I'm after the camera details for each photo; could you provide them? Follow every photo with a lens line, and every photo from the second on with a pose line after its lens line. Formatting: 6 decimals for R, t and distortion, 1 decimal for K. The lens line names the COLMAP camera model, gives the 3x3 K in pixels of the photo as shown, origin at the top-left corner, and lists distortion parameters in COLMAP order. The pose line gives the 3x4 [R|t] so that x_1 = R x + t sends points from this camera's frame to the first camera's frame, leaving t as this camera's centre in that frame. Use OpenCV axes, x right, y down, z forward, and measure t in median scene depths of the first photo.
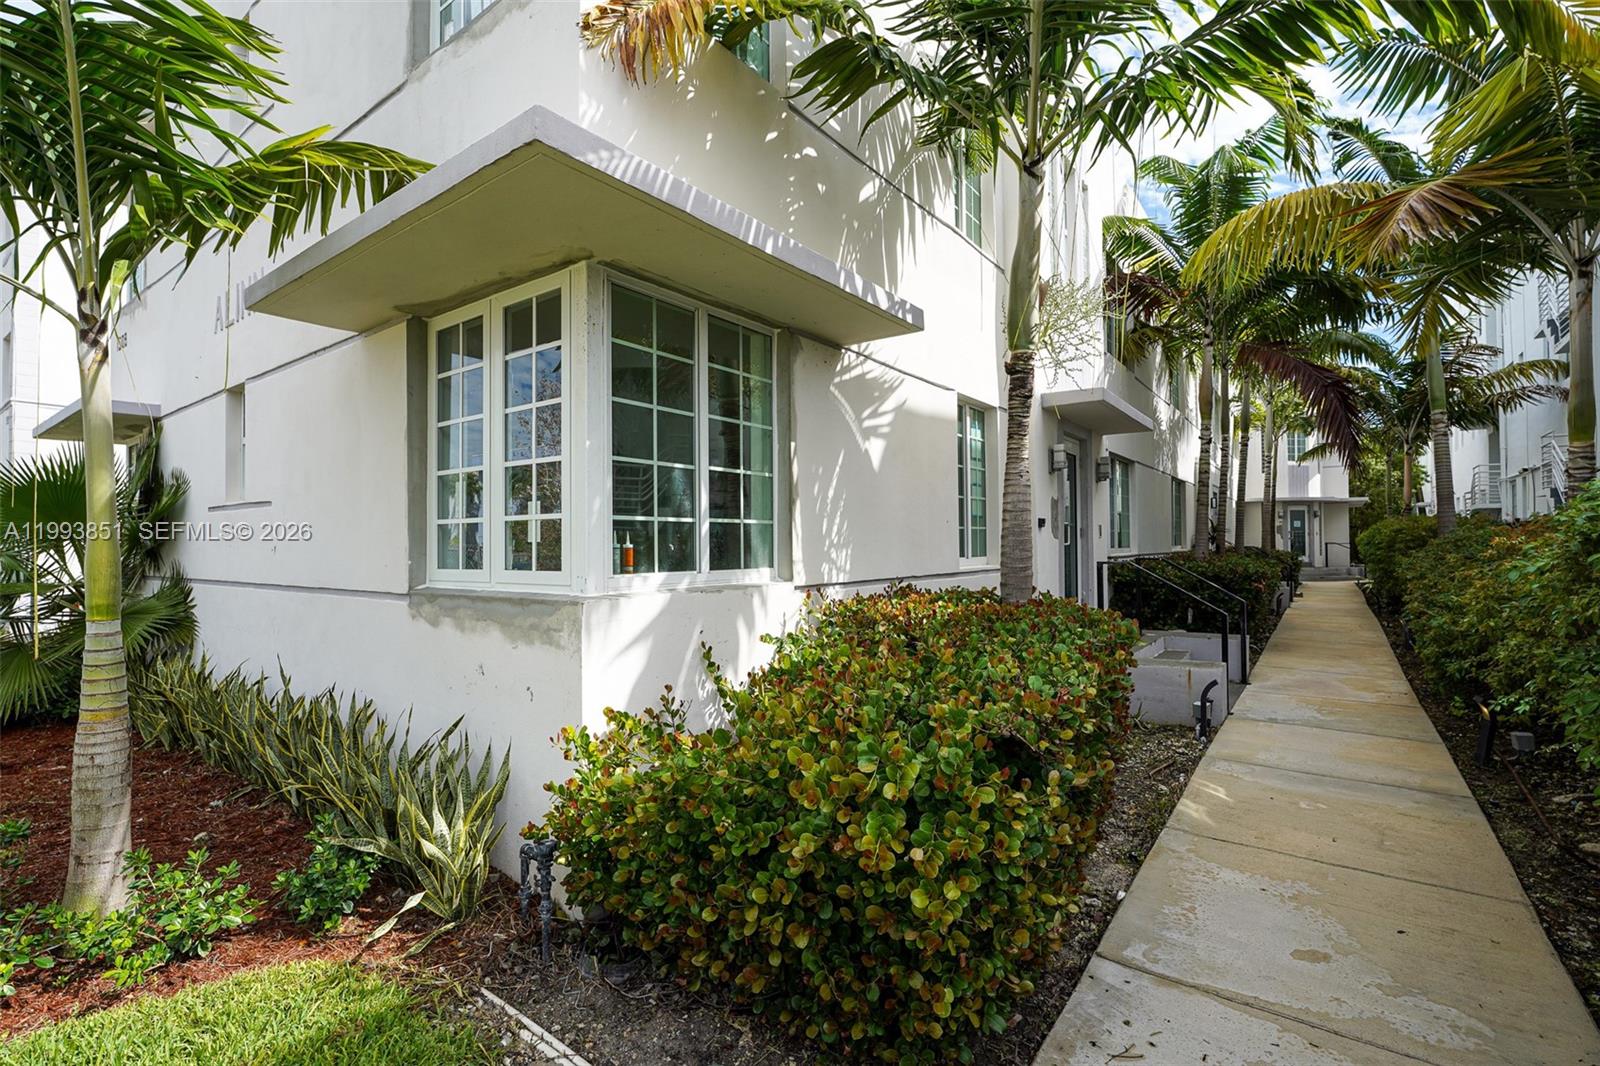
lens RADIAL K [[721.6, 0, 800.0], [0, 721.6, 533.0], [0, 0, 1]] dist [-0.000305, -0.015916]
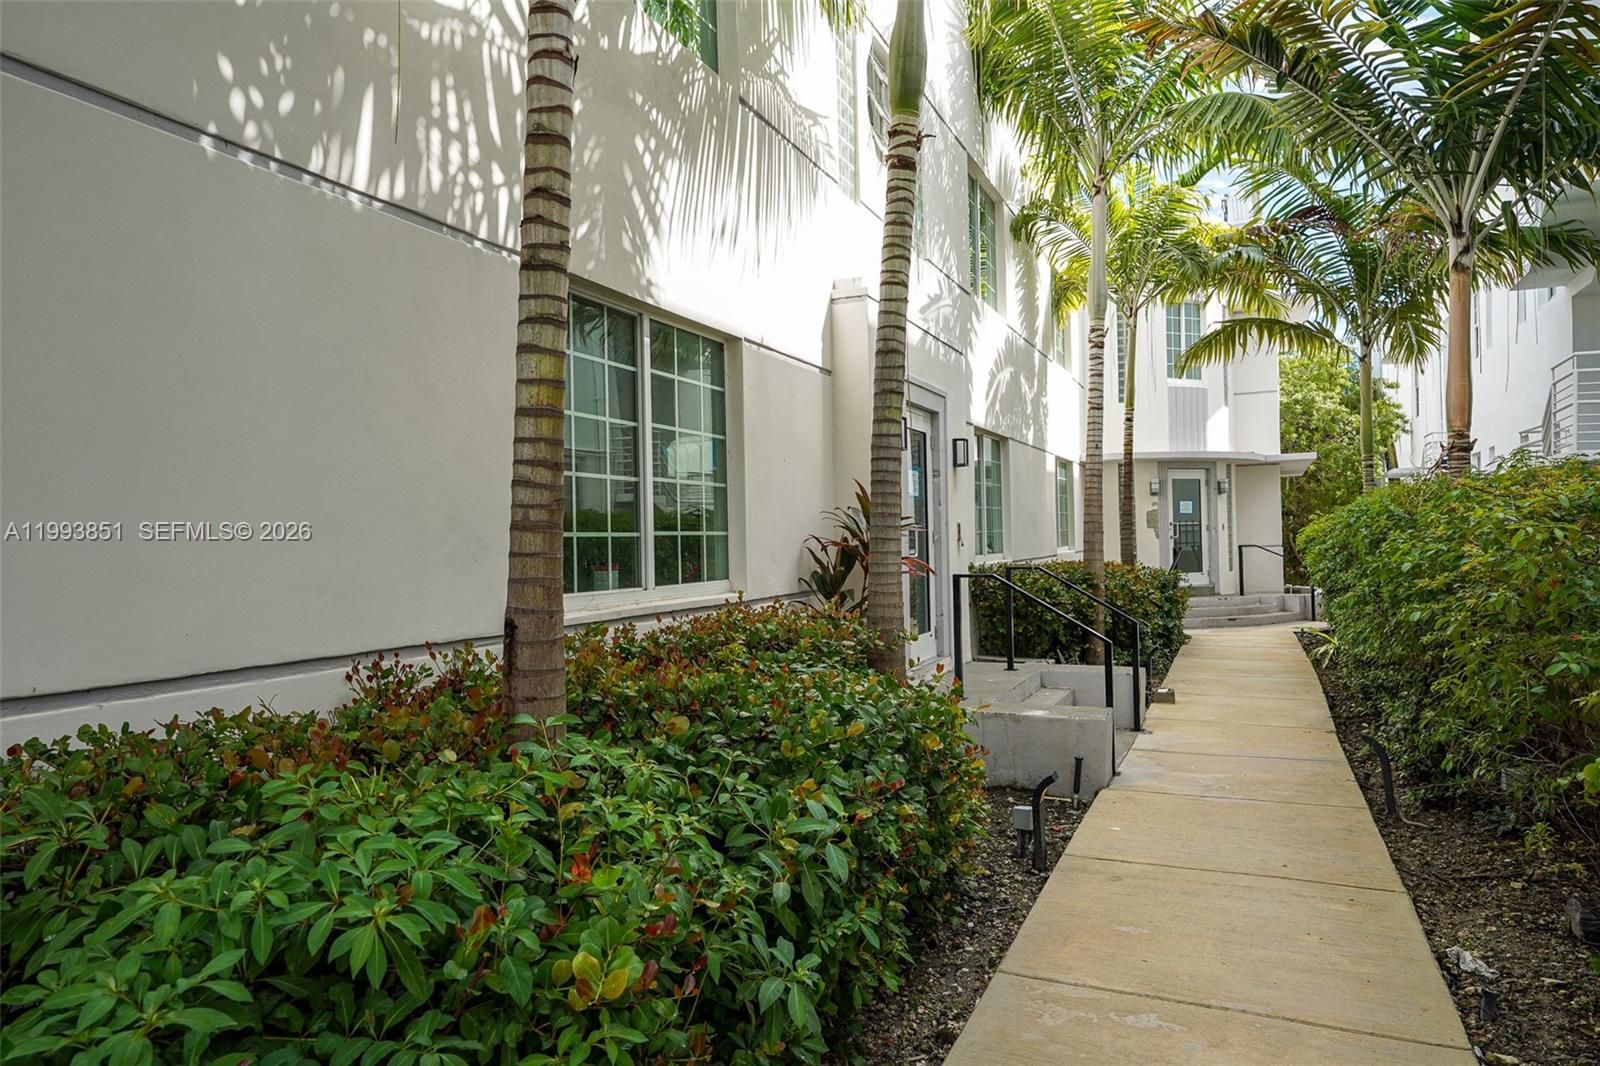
lens RADIAL K [[992.9, 0, 799.6], [0, 992.9, 565.6], [0, 0, 1]] dist [0.000221, -0.000150]
pose [[0.978268, -0.023246, 0.206038, 0.300738], [0.017328, 0.999385, 0.030478, 0.001688], [-0.206620, -0.026246, 0.978069, 0.401655]]
